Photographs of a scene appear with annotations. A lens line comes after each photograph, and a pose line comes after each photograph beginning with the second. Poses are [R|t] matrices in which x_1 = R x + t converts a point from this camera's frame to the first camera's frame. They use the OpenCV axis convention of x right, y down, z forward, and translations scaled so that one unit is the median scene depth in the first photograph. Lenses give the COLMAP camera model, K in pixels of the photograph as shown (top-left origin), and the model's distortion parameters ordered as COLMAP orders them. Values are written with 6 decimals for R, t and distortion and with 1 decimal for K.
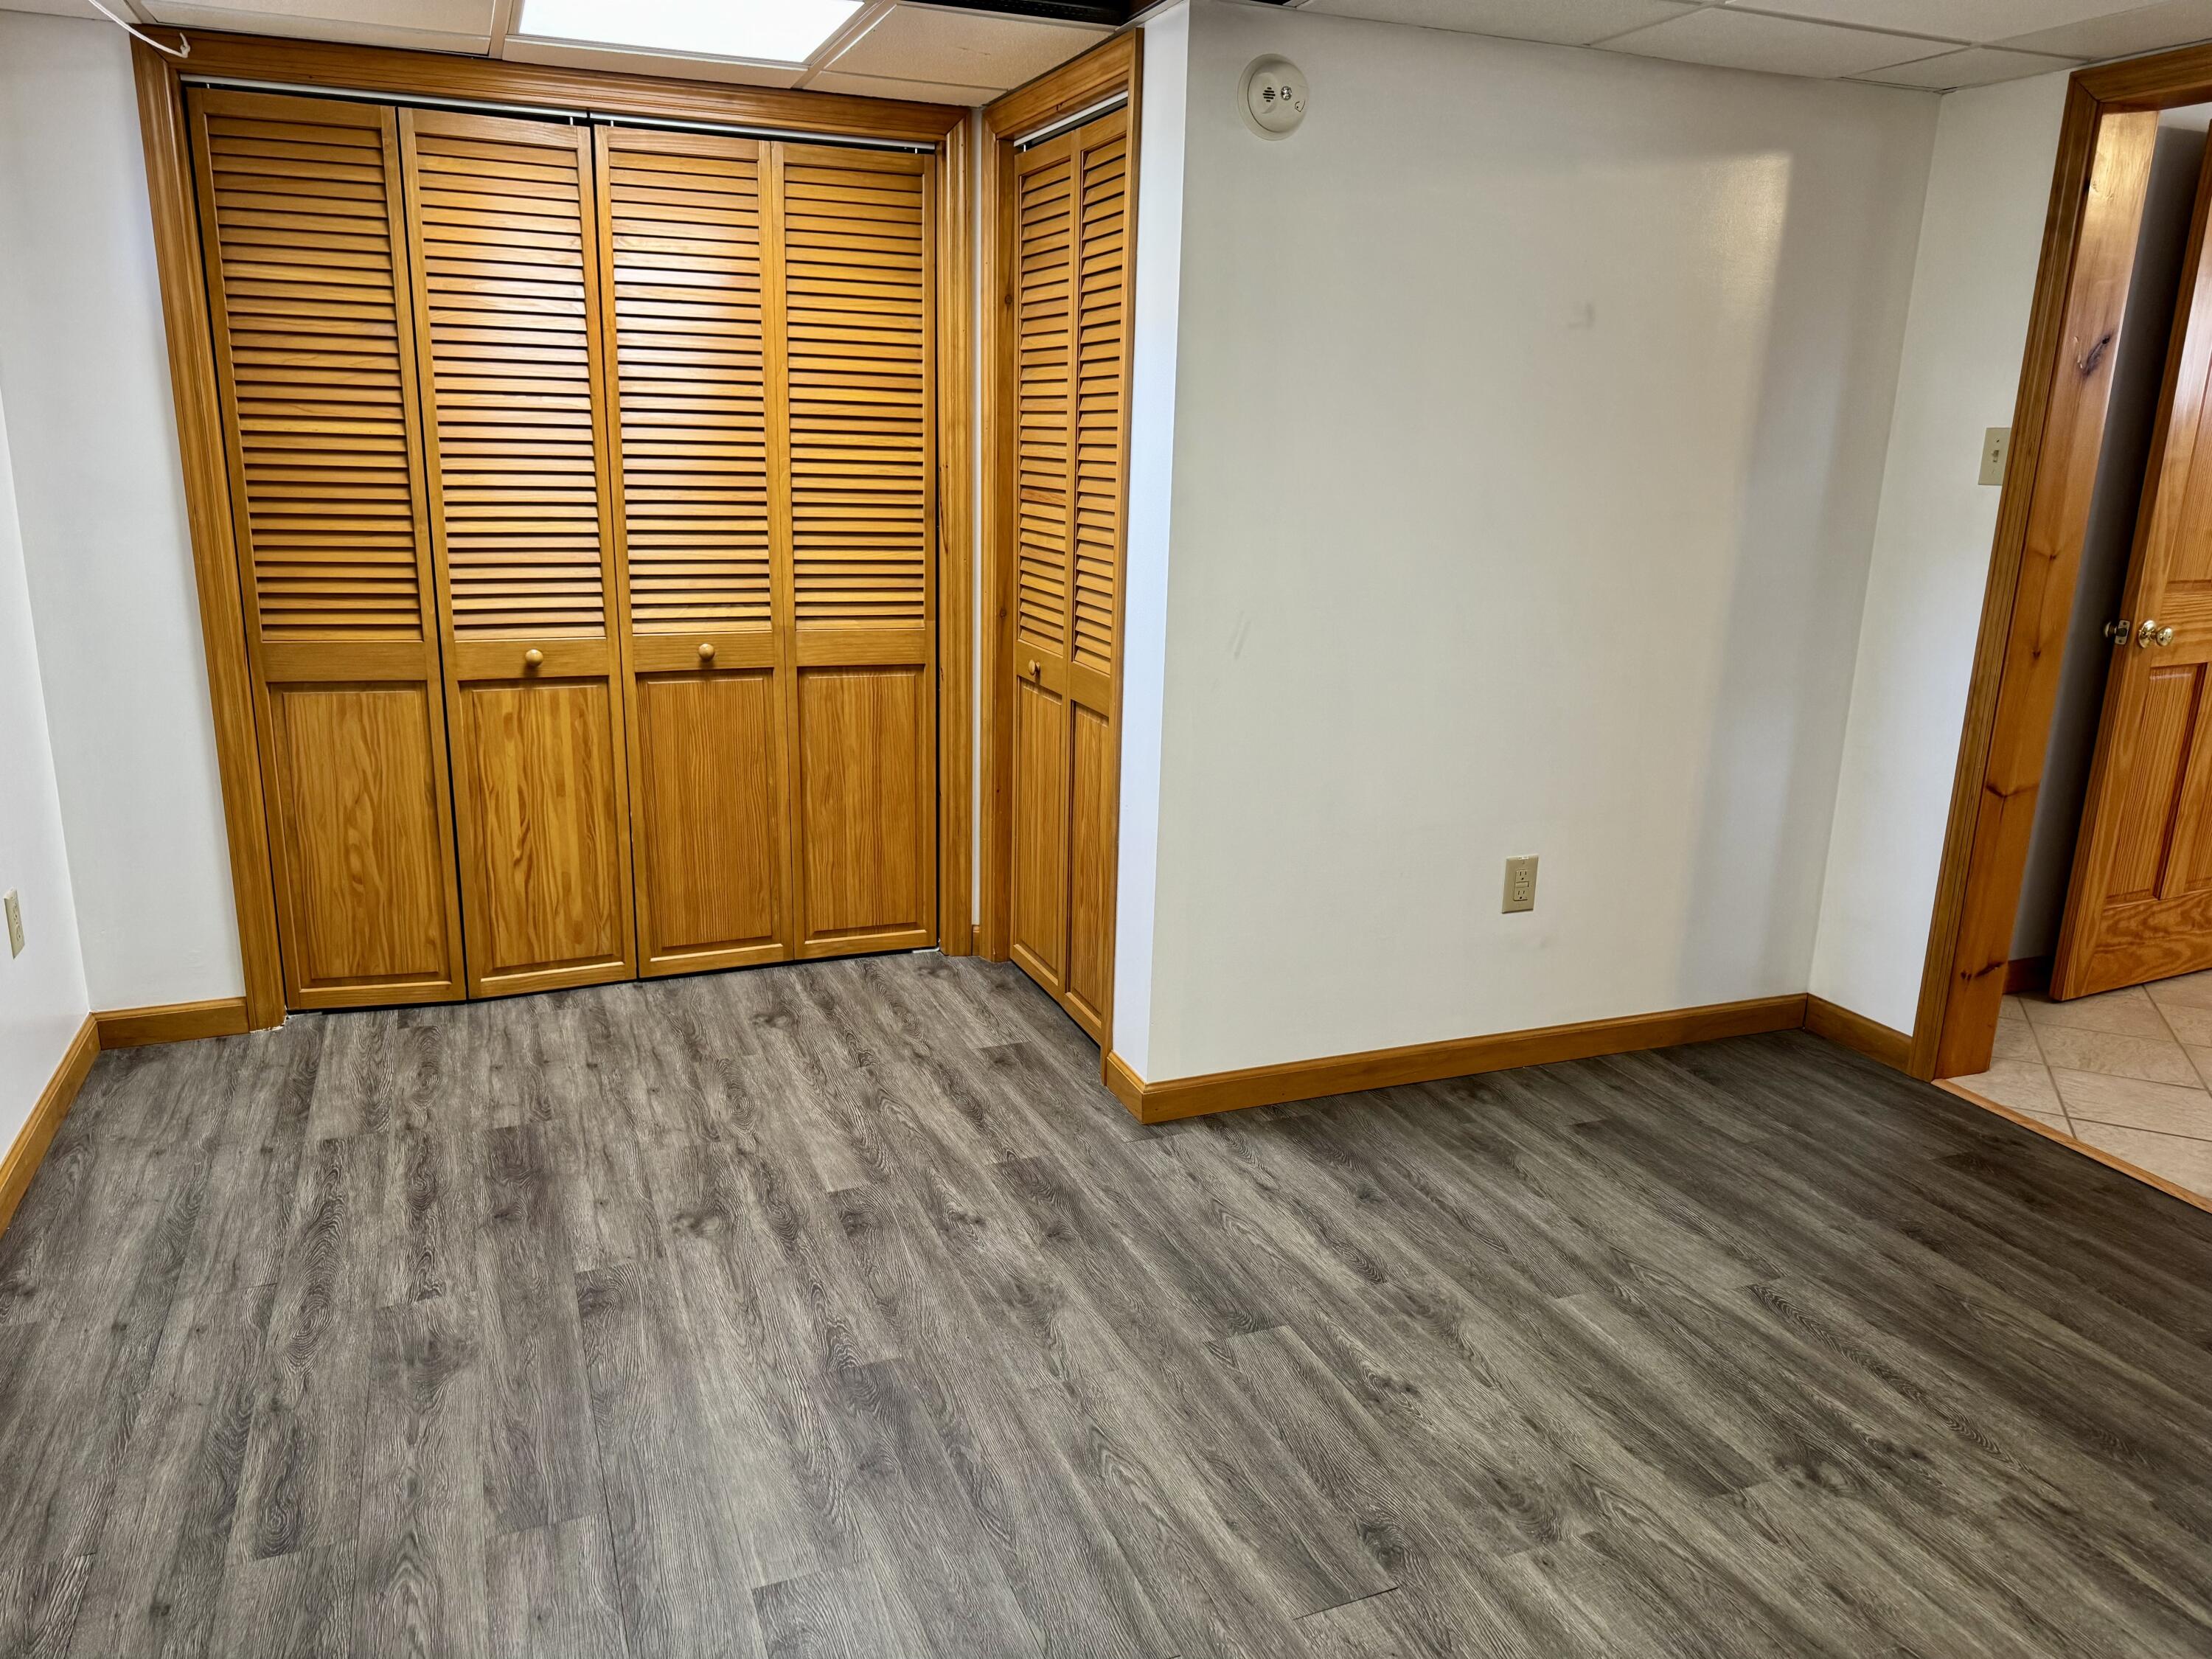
lens RADIAL K [[1546.9, 0, 1107.0], [0, 1546.9, 822.9], [0, 0, 1]] dist [0.058980, -0.057153]
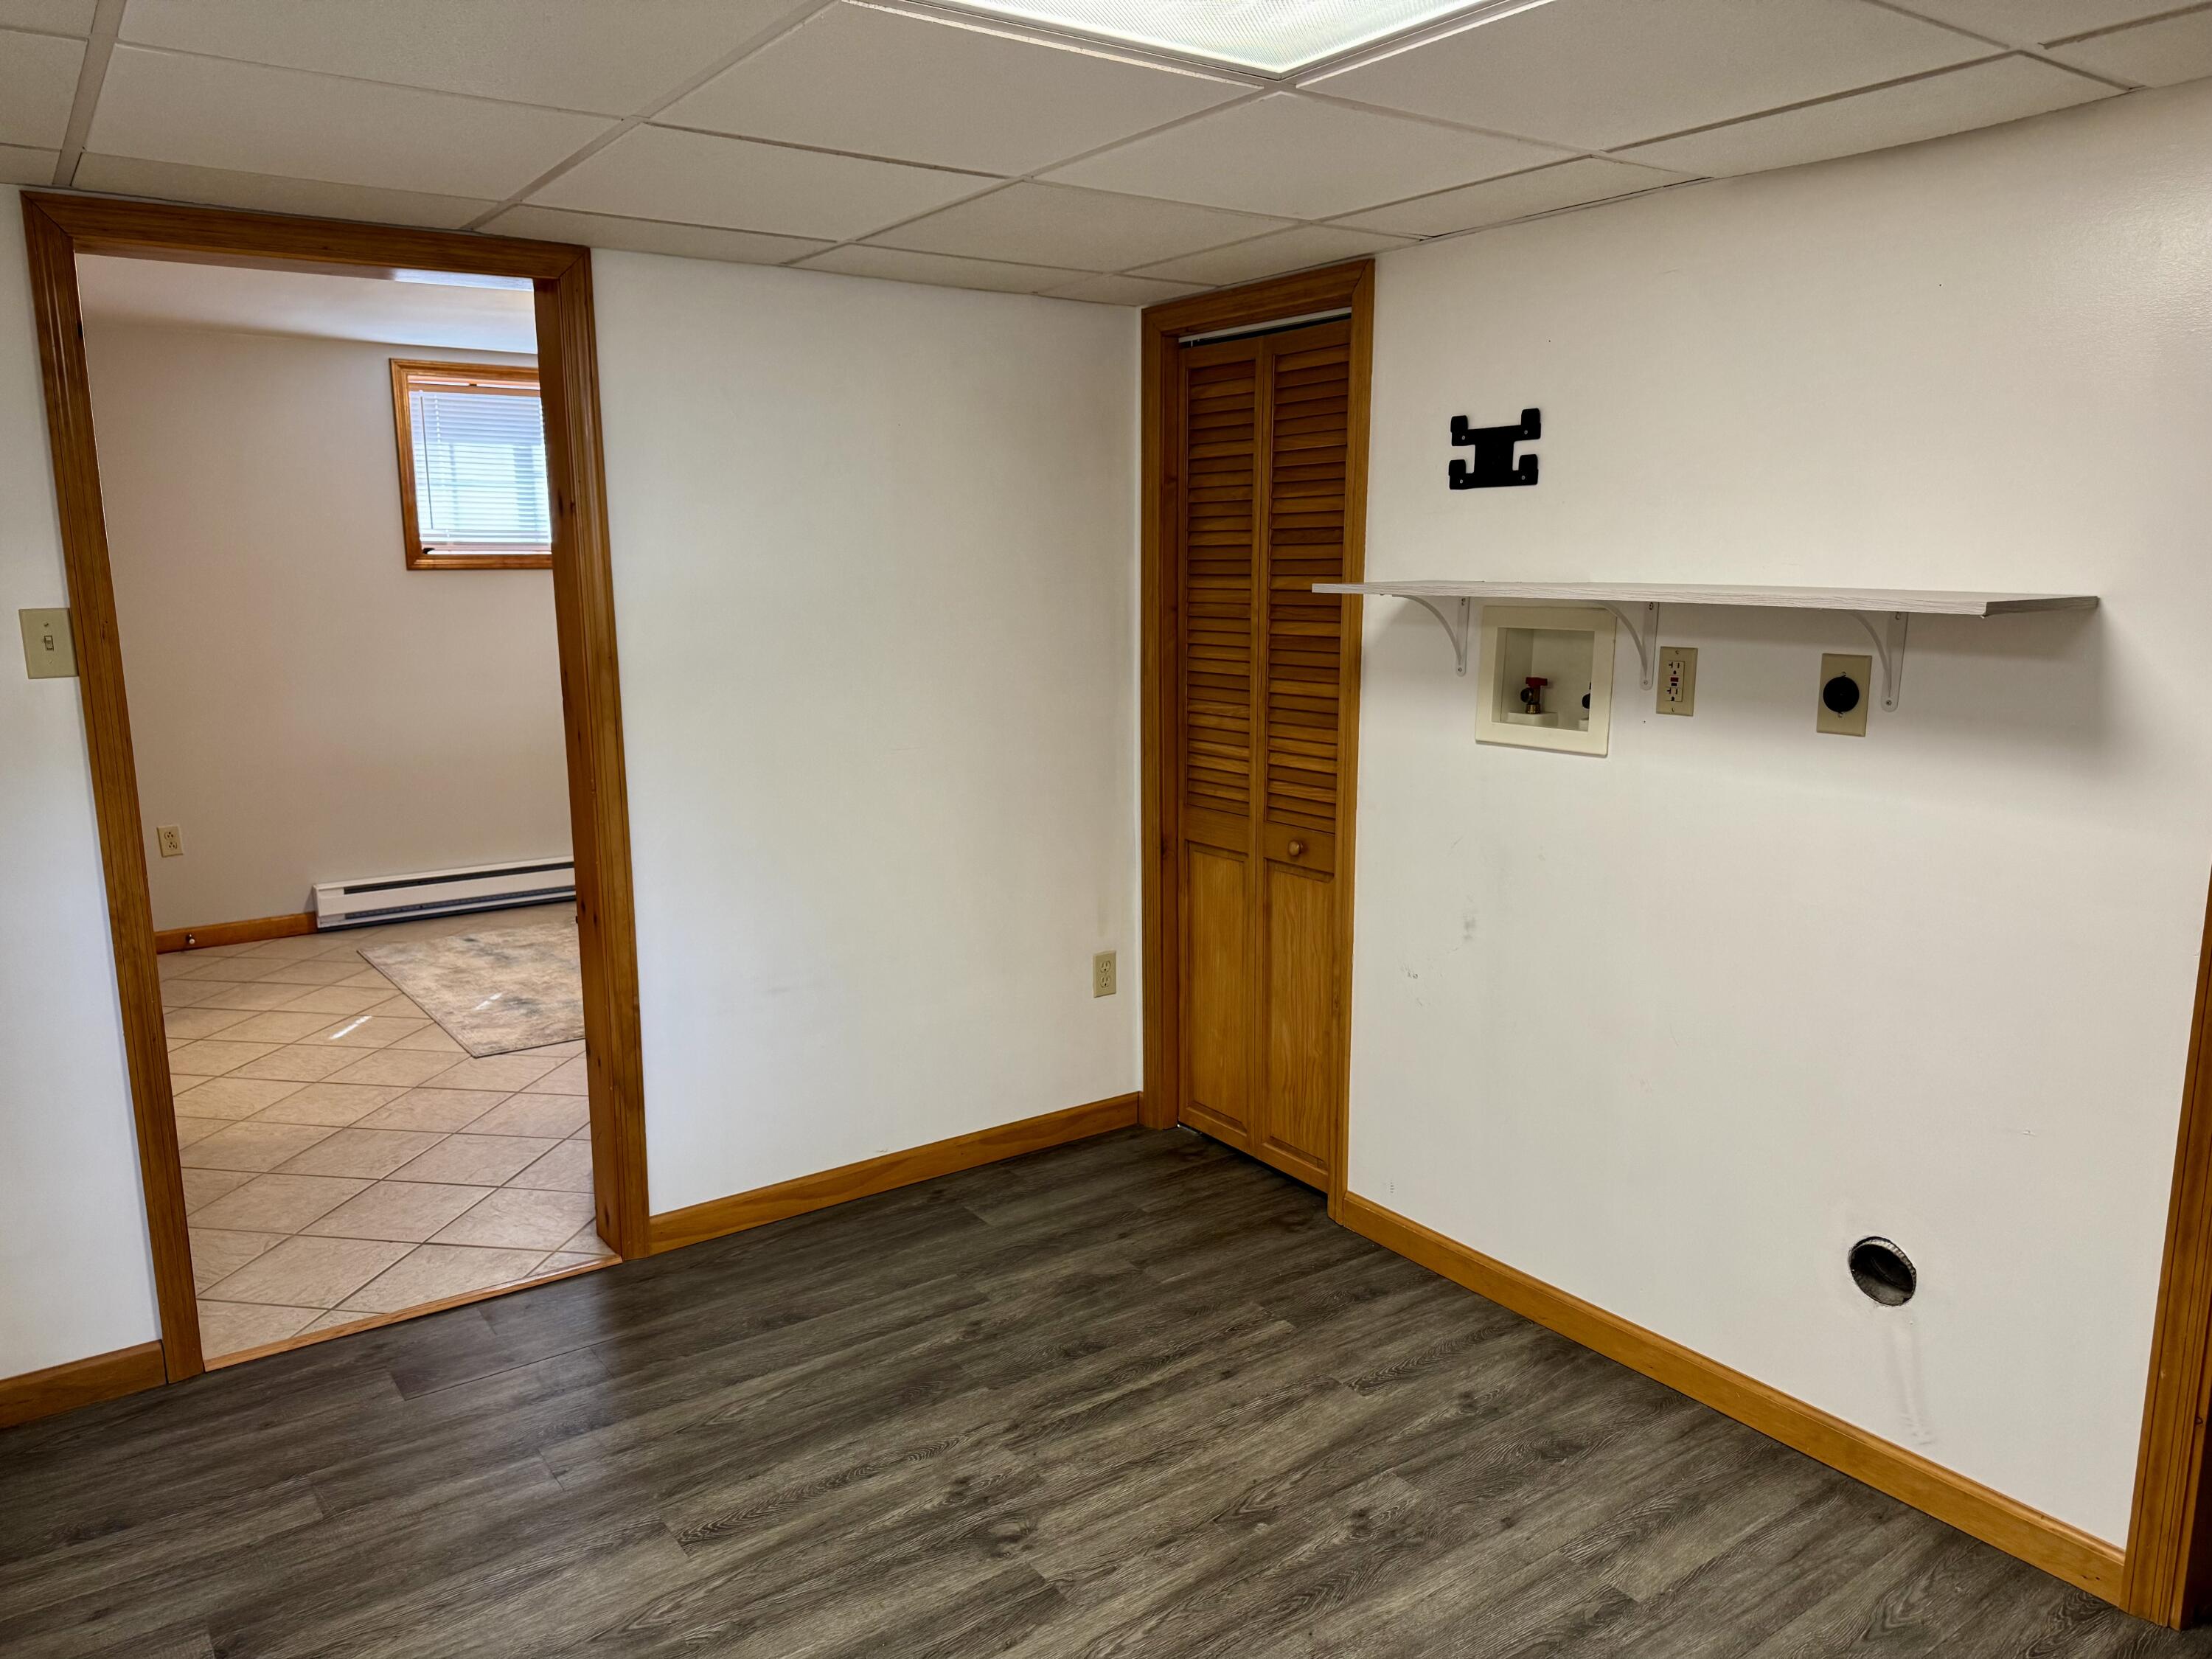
lens RADIAL K [[1546.9, 0, 1110.1], [0, 1546.9, 837.2], [0, 0, 1]] dist [0.058980, -0.057153]
pose [[-0.224782, -0.195632, 0.954569, -0.493039], [0.243015, 0.937428, 0.249344, -0.291122], [-0.943619, 0.288022, -0.163176, 0.899791]]
